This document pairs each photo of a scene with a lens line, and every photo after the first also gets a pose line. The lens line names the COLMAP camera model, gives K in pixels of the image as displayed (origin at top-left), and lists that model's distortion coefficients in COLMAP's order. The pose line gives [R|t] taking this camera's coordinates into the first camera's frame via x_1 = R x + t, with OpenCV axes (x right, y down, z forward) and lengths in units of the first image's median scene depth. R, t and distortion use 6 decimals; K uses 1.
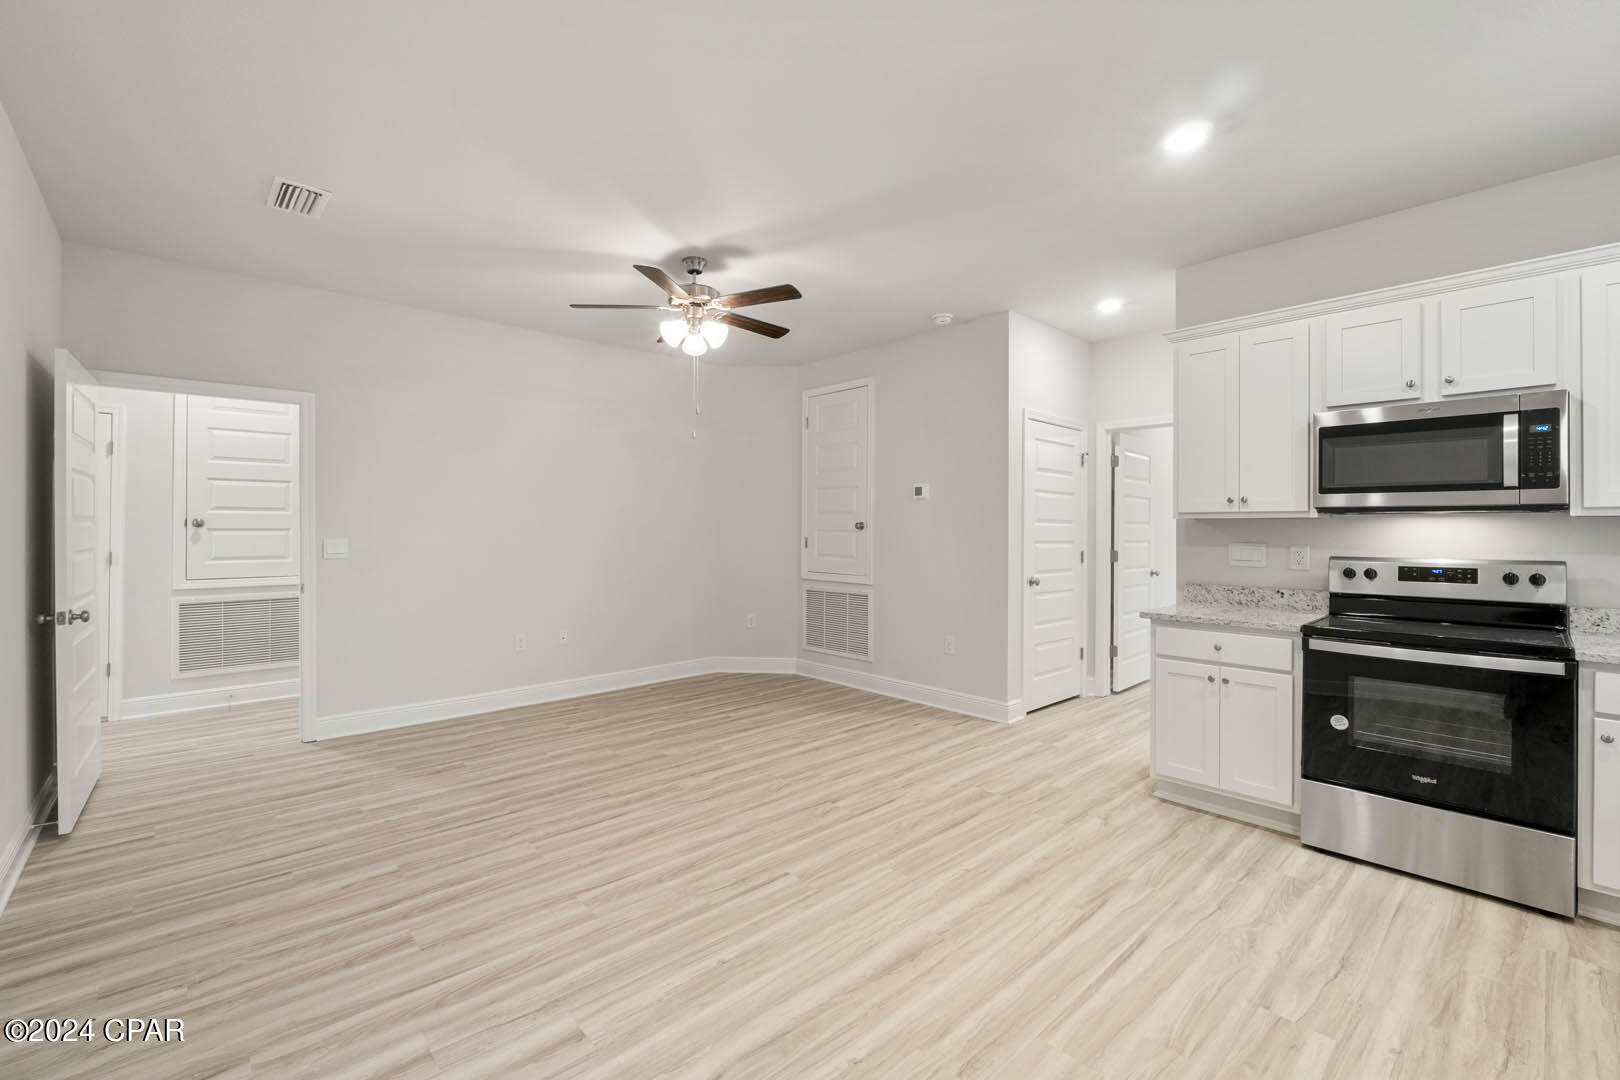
lens RADIAL K [[676.5, 0, 808.3], [0, 676.5, 533.4], [0, 0, 1]] dist [-0.010555, 0.000894]
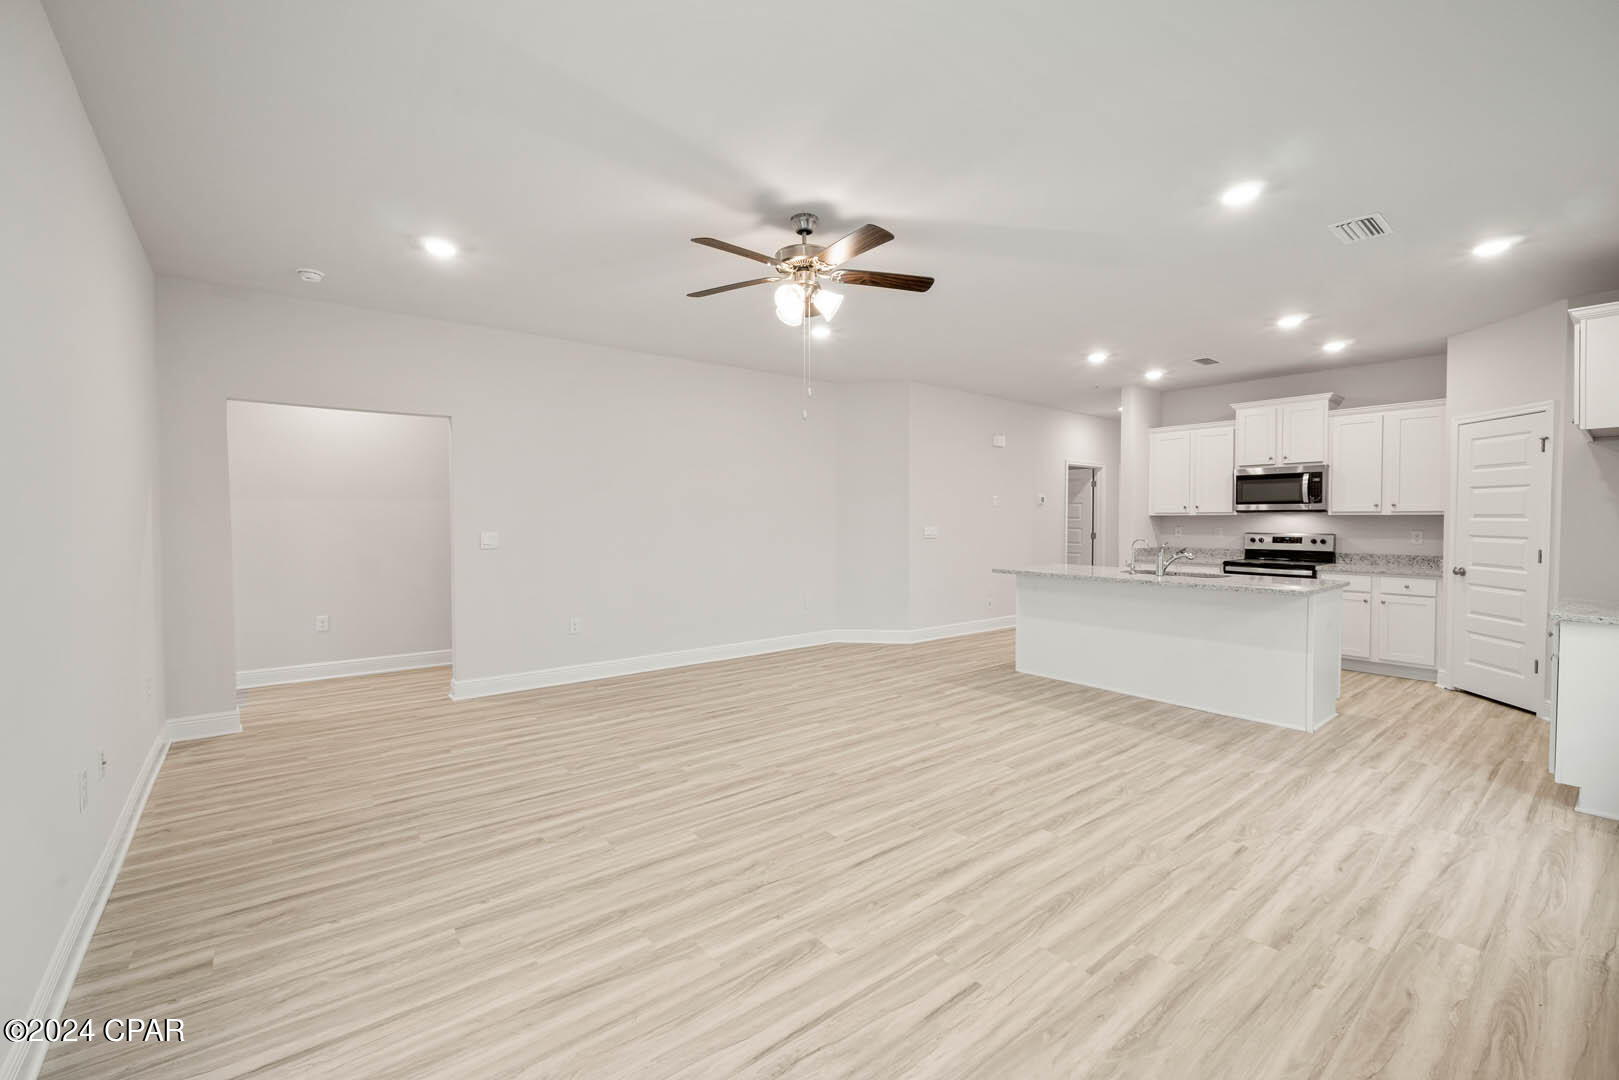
lens RADIAL K [[676.1, 0, 815.0], [0, 676.1, 534.0], [0, 0, 1]] dist [-0.010555, 0.000894]
pose [[0.996155, 0.009291, -0.087118, -0.455692], [-0.008896, 0.999948, 0.004919, 0.042560], [0.087159, -0.004125, 0.996186, -1.388621]]
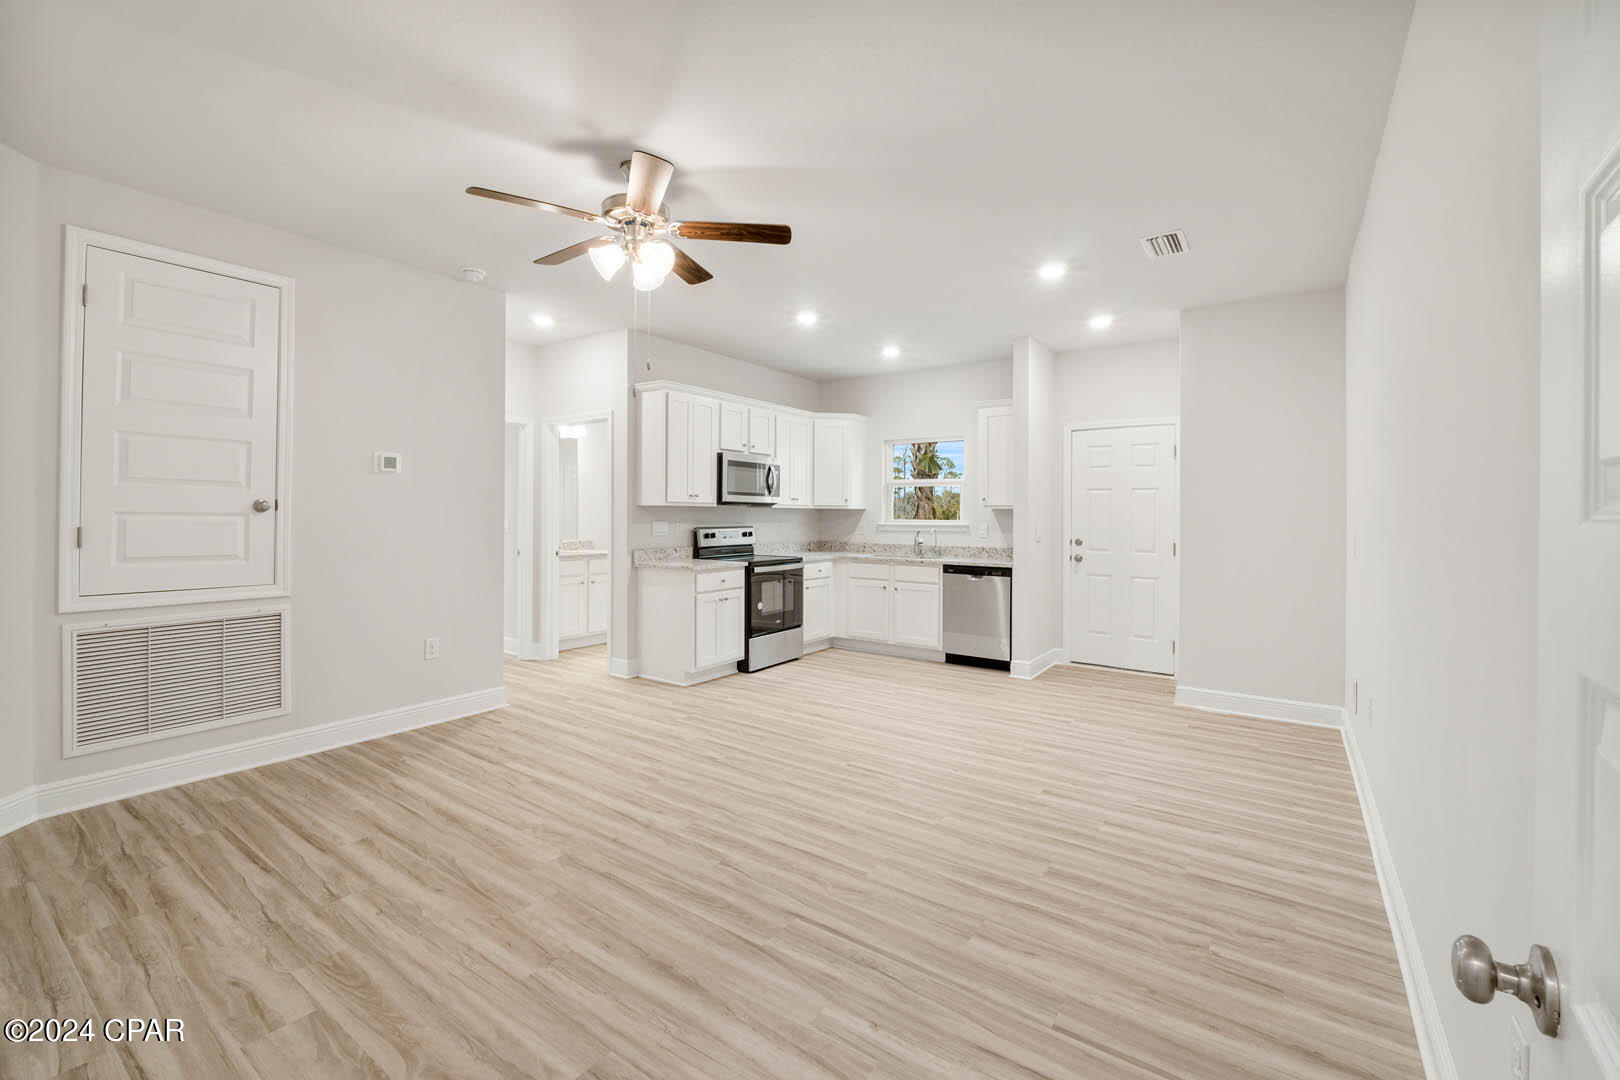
lens RADIAL K [[676.5, 0, 798.5], [0, 676.5, 510.6], [0, 0, 1]] dist [-0.010555, 0.000894]
pose [[-0.195110, -0.000193, 0.980781, -1.167507], [0.000310, 1.000000, 0.000258, -0.013169], [-0.980781, 0.000354, -0.195110, 1.167525]]
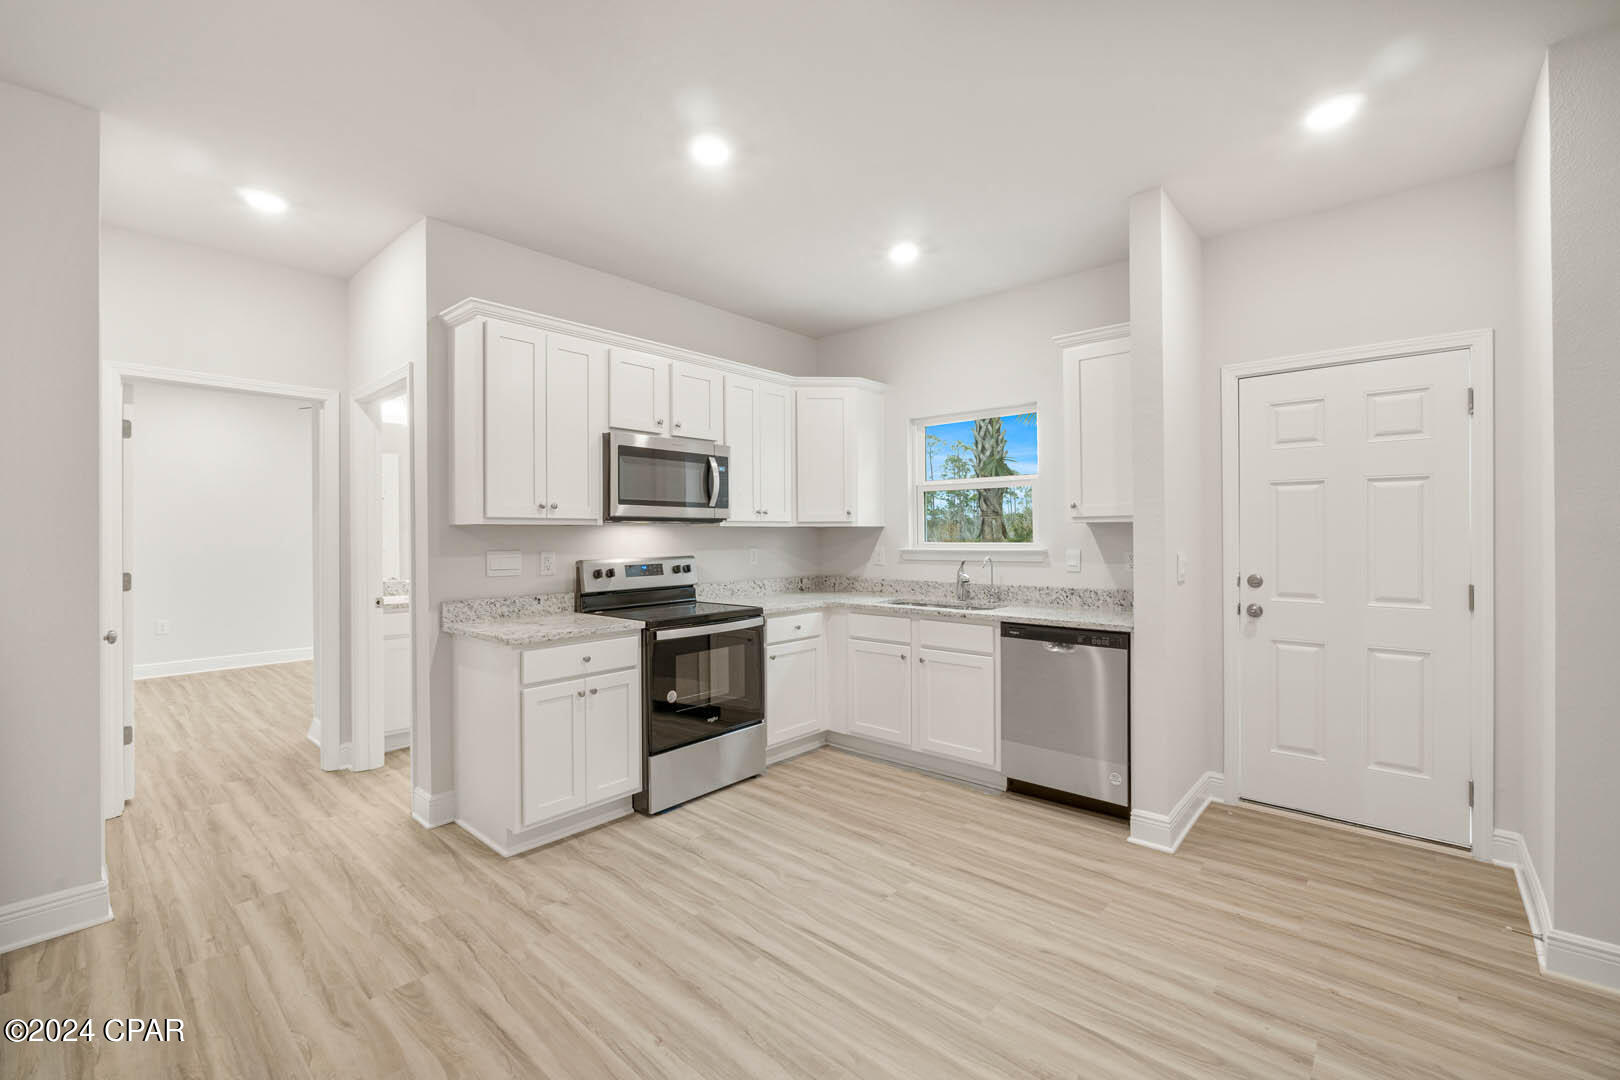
lens RADIAL K [[676.5, 0, 802.0], [0, 676.5, 533.6], [0, 0, 1]] dist [-0.010555, 0.000894]
pose [[-0.087886, -0.001849, 0.996129, -0.386788], [0.013186, 0.999909, 0.003019, -0.008778], [-0.996043, 0.013400, -0.087854, 0.786348]]
